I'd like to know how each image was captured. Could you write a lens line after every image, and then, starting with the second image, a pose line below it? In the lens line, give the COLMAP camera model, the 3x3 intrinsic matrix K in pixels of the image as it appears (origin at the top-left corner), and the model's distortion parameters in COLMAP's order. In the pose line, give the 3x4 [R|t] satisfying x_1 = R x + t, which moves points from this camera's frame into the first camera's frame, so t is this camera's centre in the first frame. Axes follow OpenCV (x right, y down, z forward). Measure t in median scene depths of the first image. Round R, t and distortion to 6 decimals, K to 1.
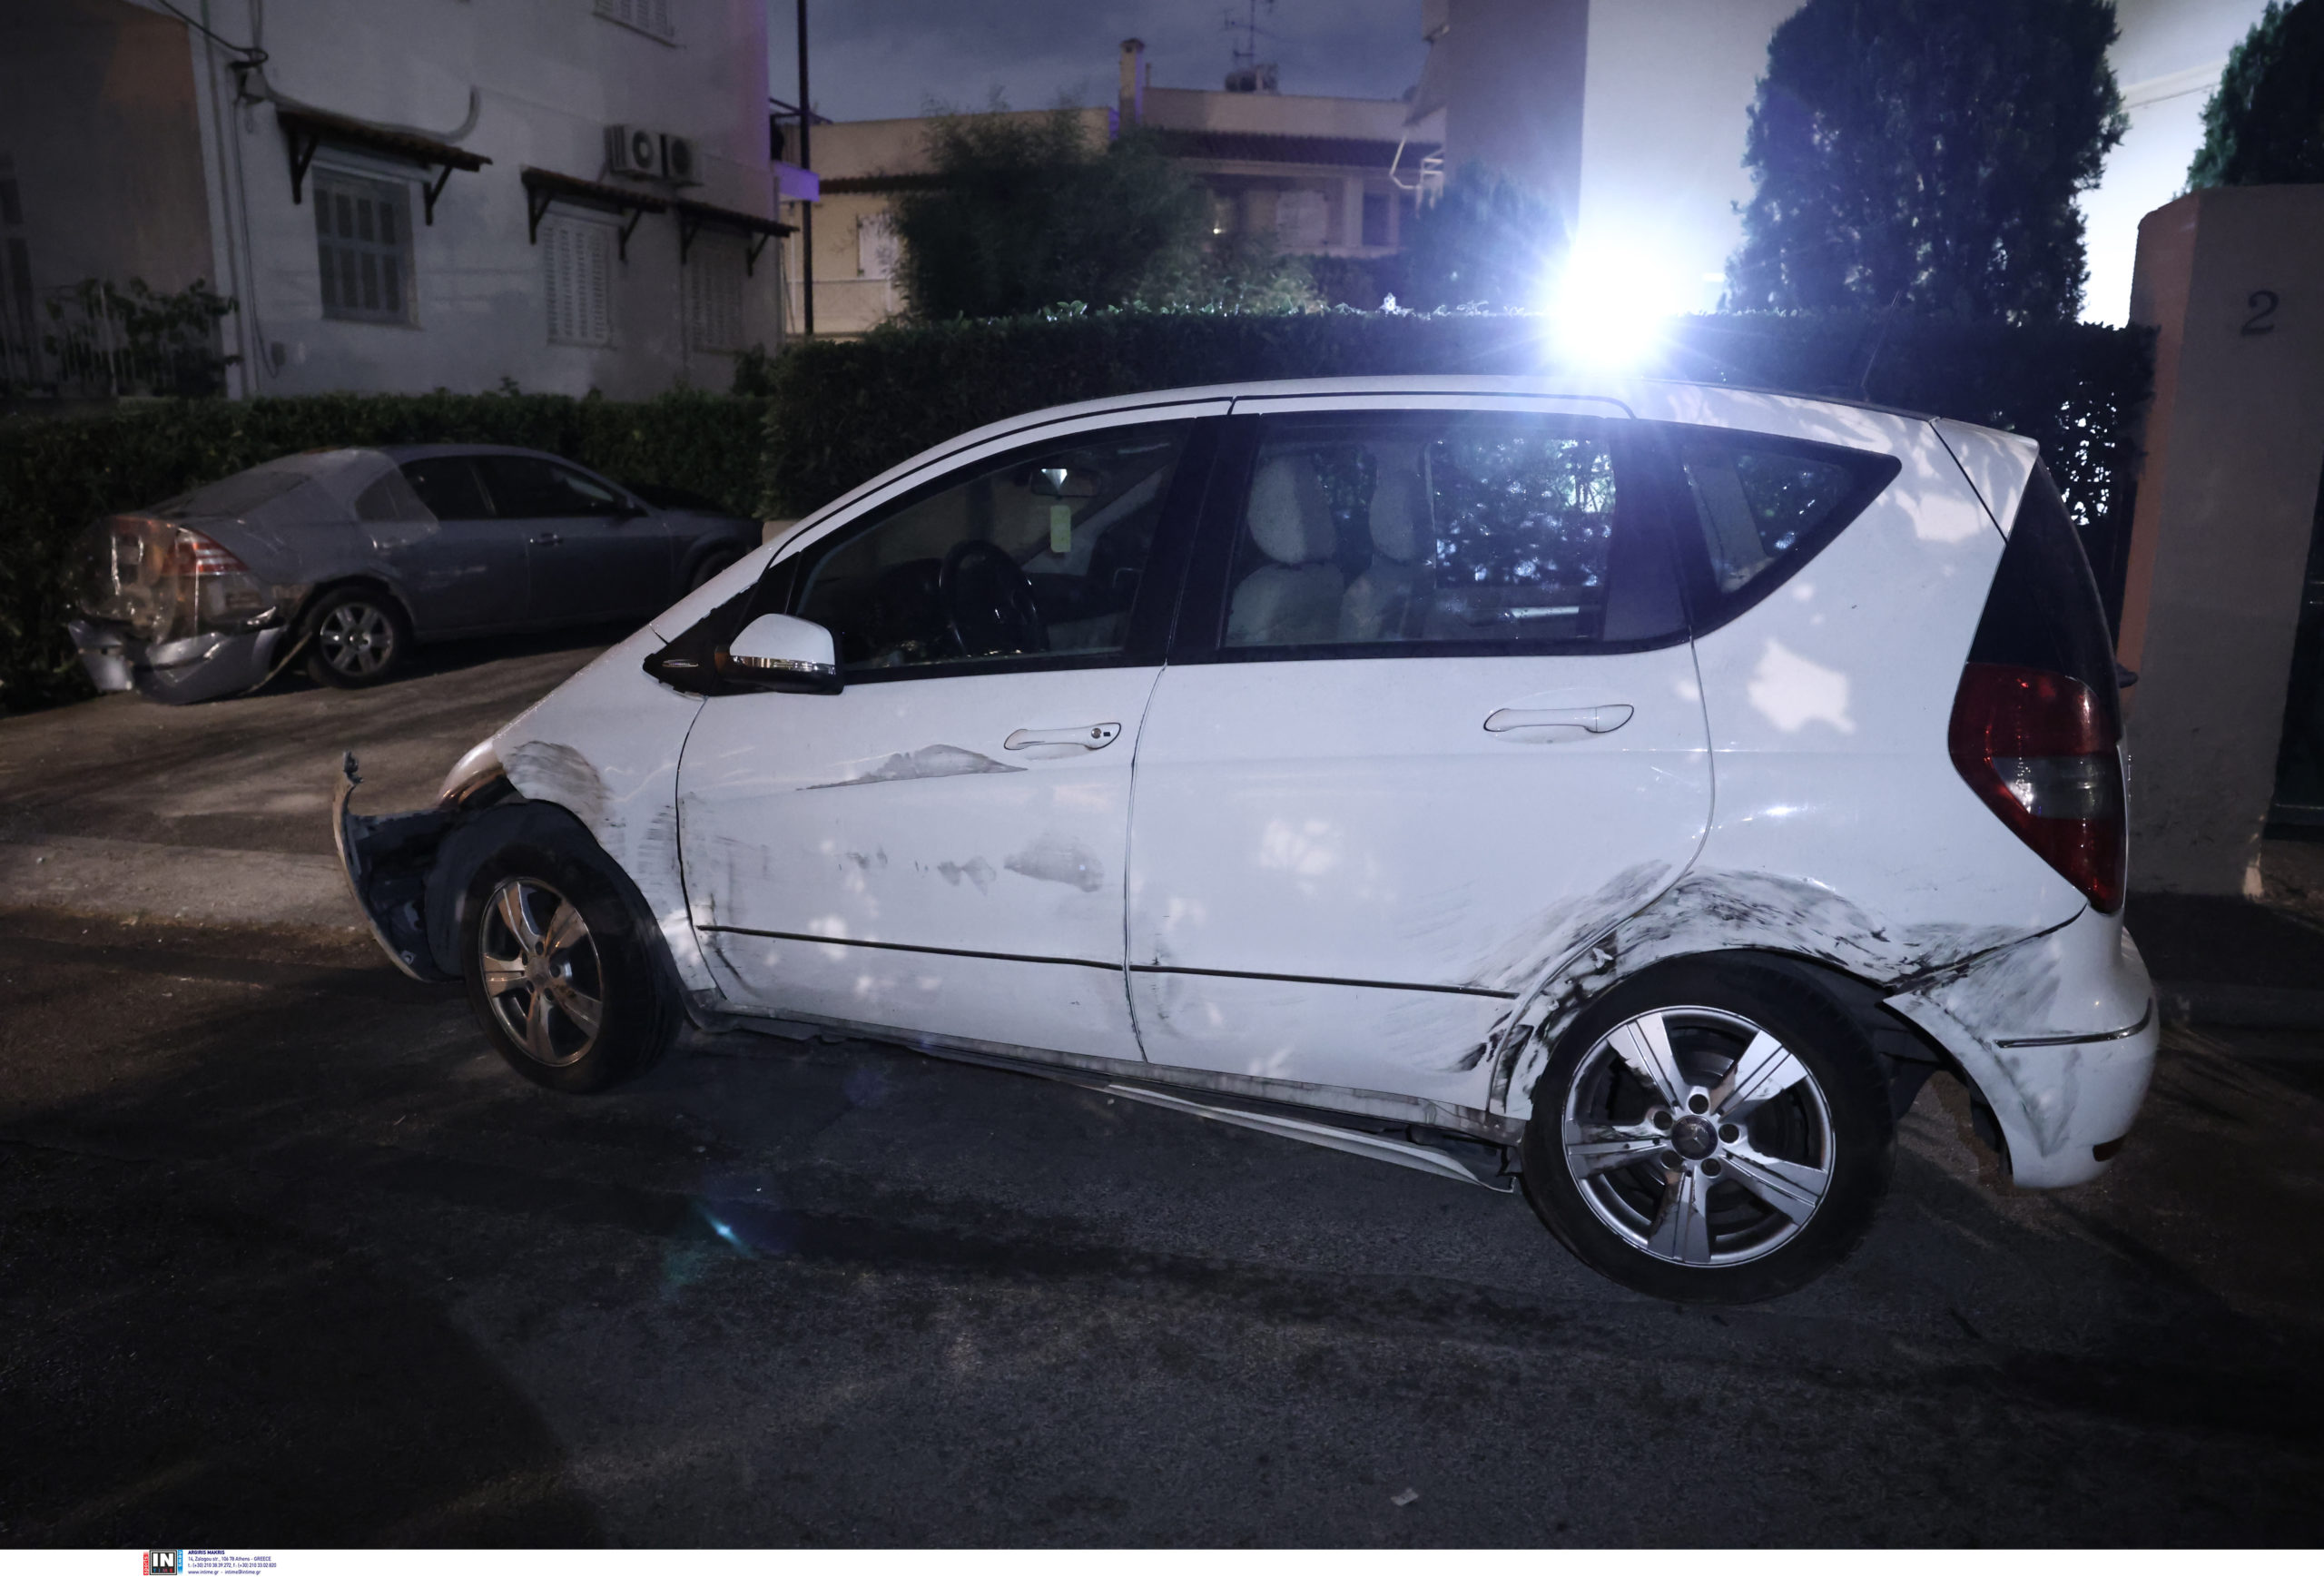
lens RADIAL K [[1577.0, 0, 1162.1], [0, 1577.0, 762.4], [0, 0, 1]] dist [-0.116268, 0.094970]
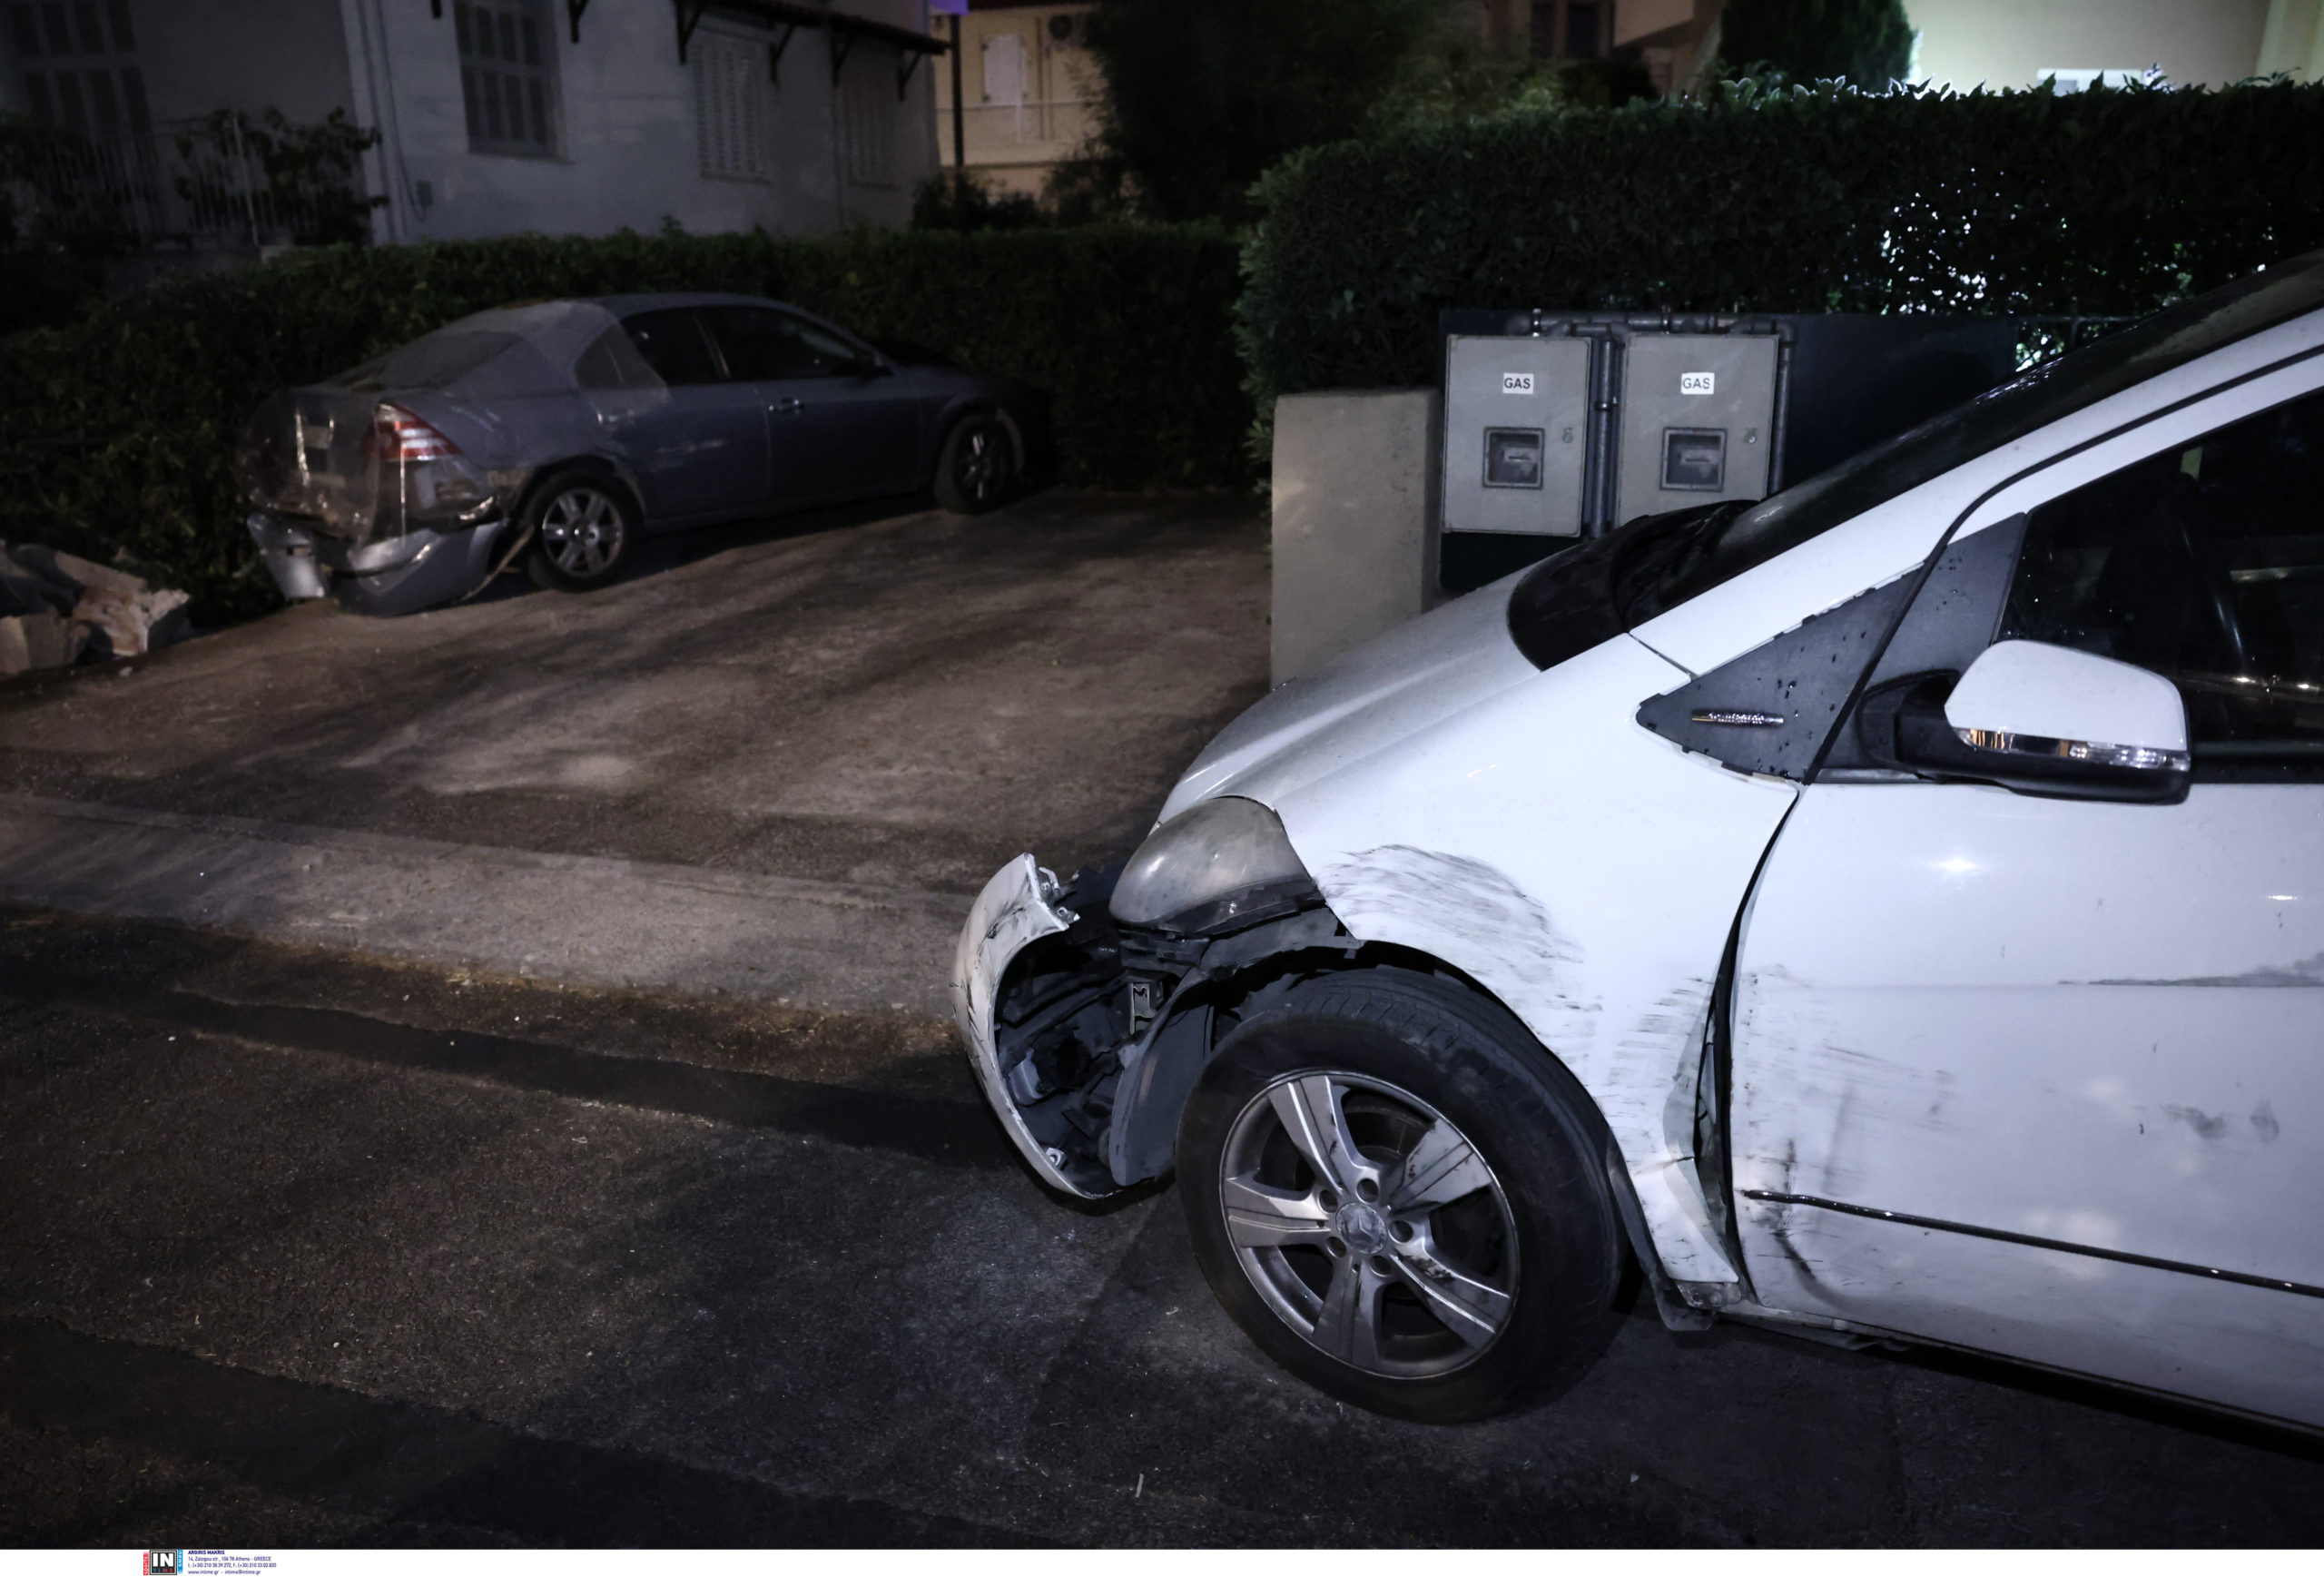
lens RADIAL K [[1577.0, 0, 1162.1], [0, 1577.0, 762.4], [0, 0, 1]] dist [-0.116268, 0.094970]
pose [[0.998865, -0.003355, -0.047509, -0.168453], [0.008012, 0.995137, 0.098171, -0.035786], [0.046949, -0.098440, 0.994035, 0.163179]]
